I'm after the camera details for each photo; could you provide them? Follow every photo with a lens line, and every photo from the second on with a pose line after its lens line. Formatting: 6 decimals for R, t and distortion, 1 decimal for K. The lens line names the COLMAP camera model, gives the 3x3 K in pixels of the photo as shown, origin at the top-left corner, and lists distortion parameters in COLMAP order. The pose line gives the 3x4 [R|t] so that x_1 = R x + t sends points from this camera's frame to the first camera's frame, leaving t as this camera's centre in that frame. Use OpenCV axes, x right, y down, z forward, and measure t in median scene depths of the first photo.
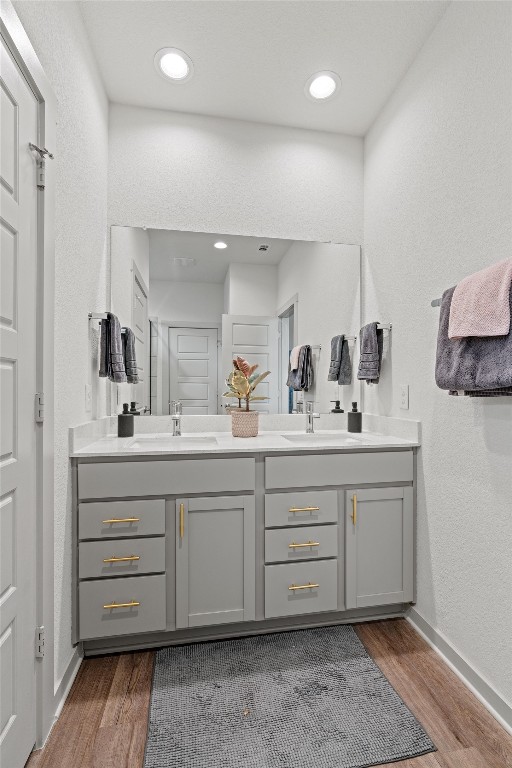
lens RADIAL K [[343.4, 0, 257.3], [0, 343.4, 387.9], [0, 0, 1]] dist [-0.004872, 0.000238]
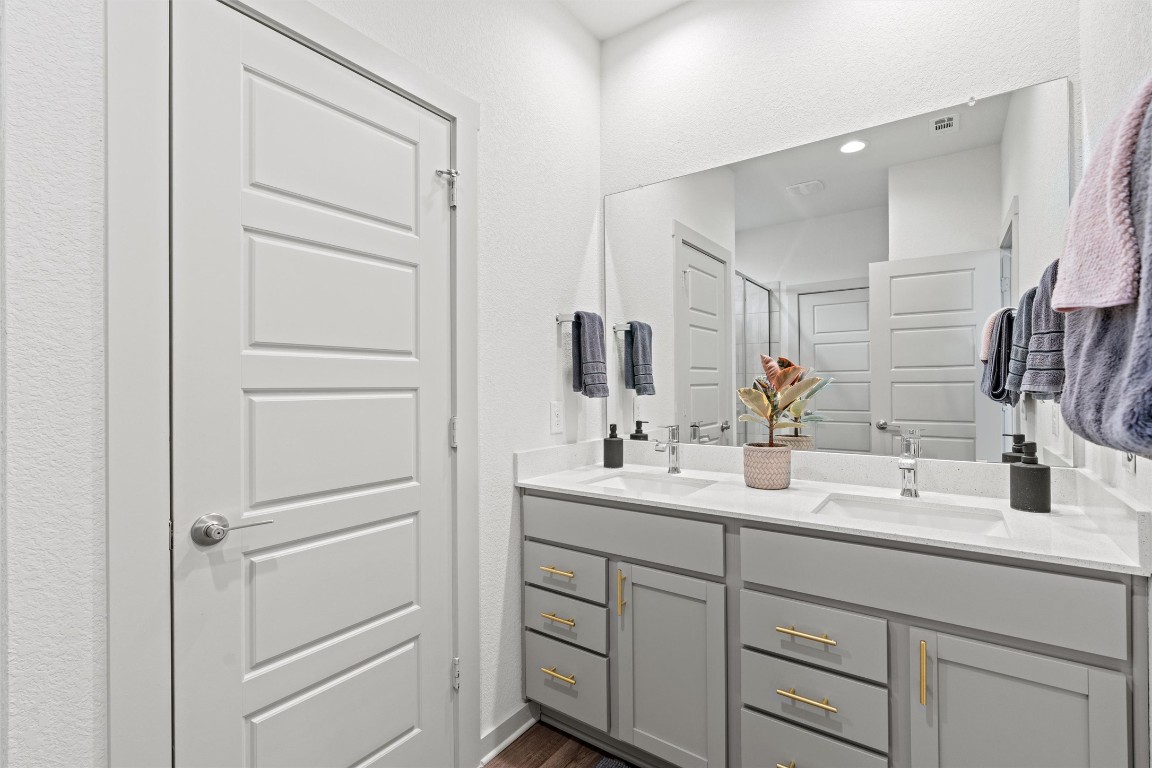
lens RADIAL K [[522.9, 0, 585.0], [0, 522.9, 379.9], [0, 0, 1]] dist [-0.005048, -0.000448]
pose [[0.696241, -0.013571, -0.717680, 0.481733], [0.011593, 0.999903, -0.007661, -0.053167], [0.717715, -0.002986, 0.696331, 0.157145]]
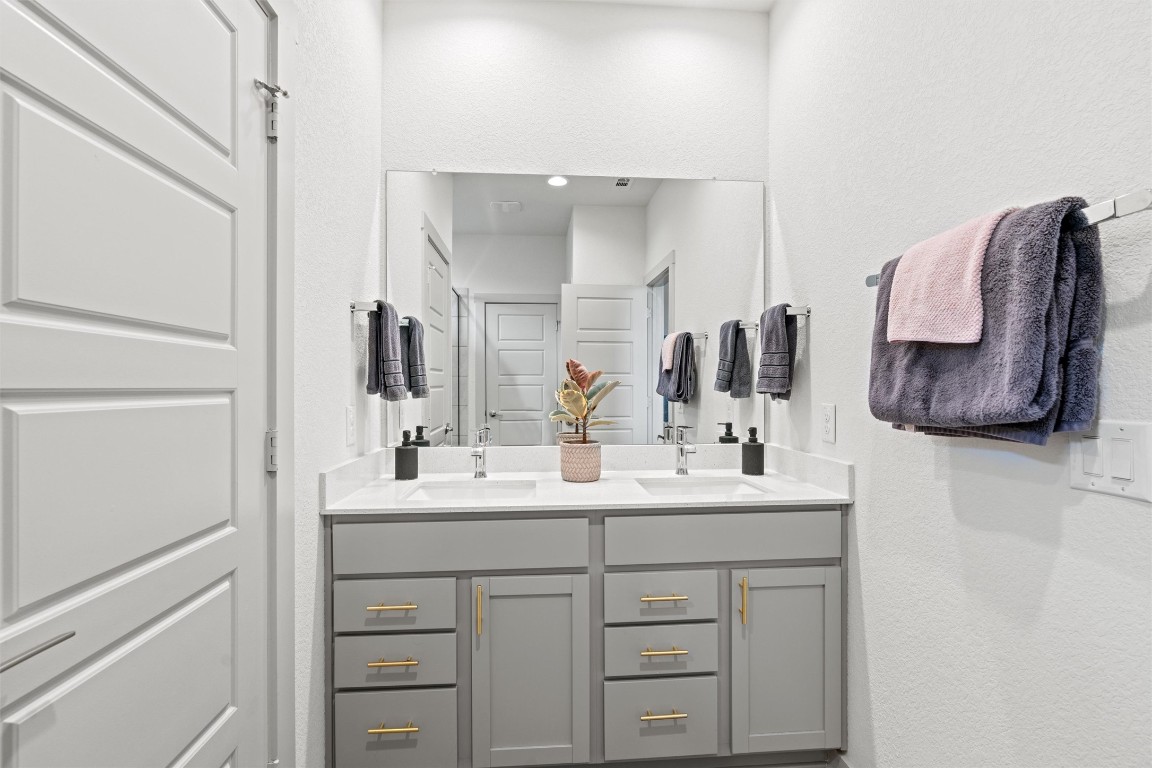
lens RADIAL K [[520.5, 0, 576.0], [0, 520.5, 384.0], [0, 0, 1]] dist [-0.004419, -0.000039]
pose [[0.995056, -0.002872, -0.099279, 0.066490], [0.002995, 0.999995, 0.001093, -0.055215], [0.099275, -0.001385, 0.995059, -0.003105]]
